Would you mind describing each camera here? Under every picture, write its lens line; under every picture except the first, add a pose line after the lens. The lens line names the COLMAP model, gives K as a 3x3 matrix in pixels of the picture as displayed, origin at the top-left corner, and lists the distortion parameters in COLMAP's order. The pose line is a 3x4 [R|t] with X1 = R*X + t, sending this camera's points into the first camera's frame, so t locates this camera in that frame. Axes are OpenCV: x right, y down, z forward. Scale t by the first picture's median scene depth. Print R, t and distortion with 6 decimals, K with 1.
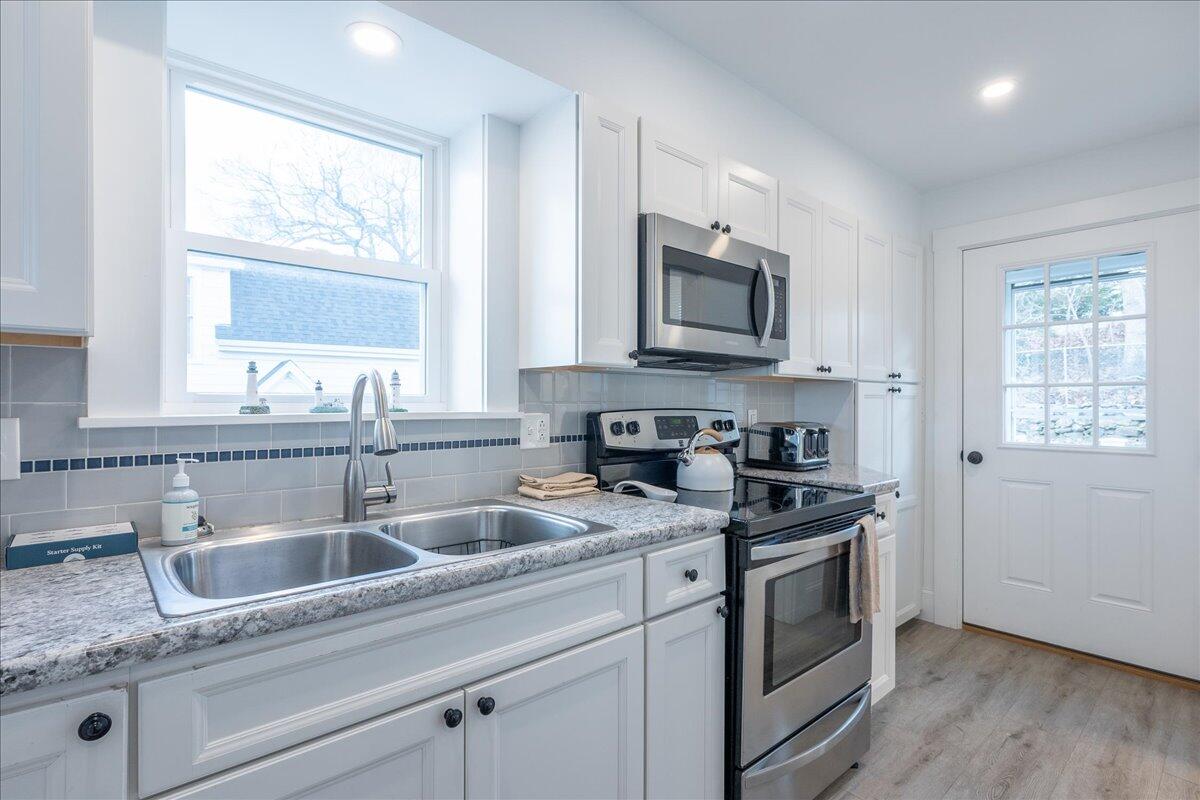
lens RADIAL K [[572.2, 0, 604.0], [0, 572.2, 403.0], [0, 0, 1]] dist [-0.005662, 0.004320]
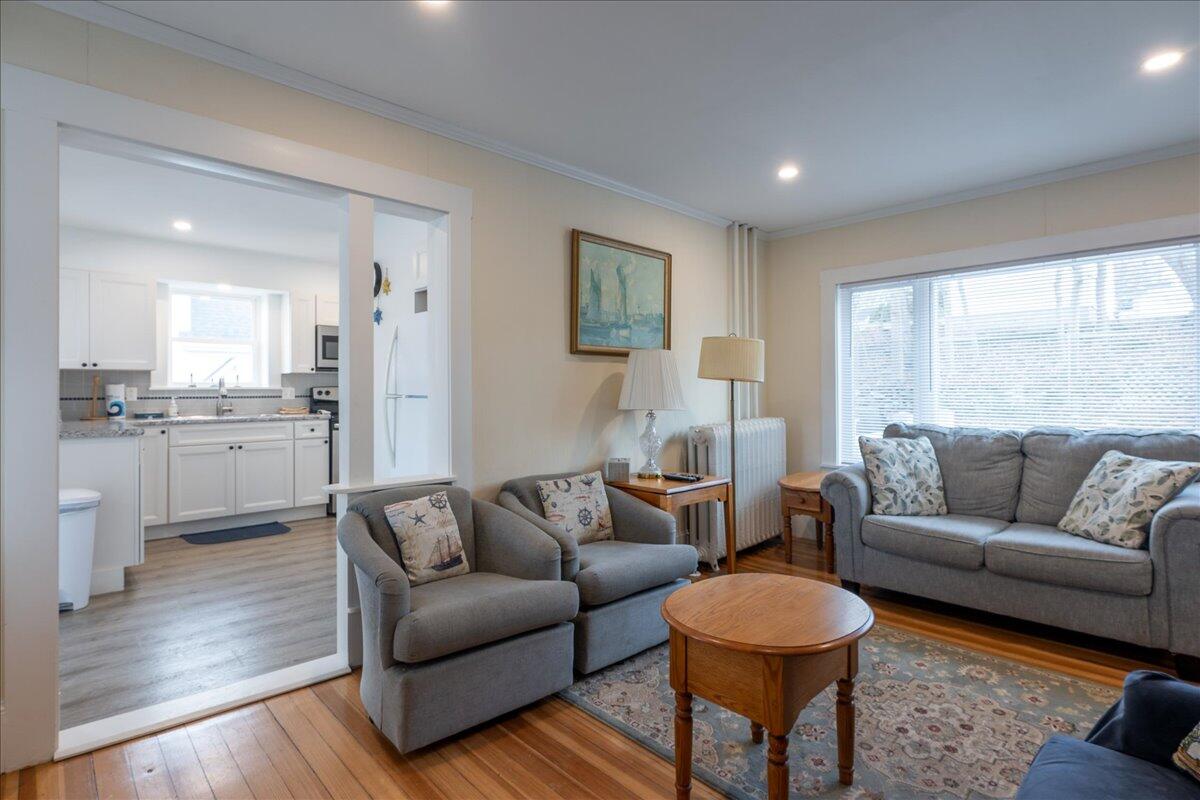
lens RADIAL K [[572.2, 0, 602.6], [0, 572.2, 398.4], [0, 0, 1]] dist [-0.005662, 0.004320]
pose [[0.999198, -0.004938, 0.039724, 1.750629], [0.004241, 0.999836, 0.017613, 0.034425], [-0.039805, -0.017430, 0.999055, -2.582633]]
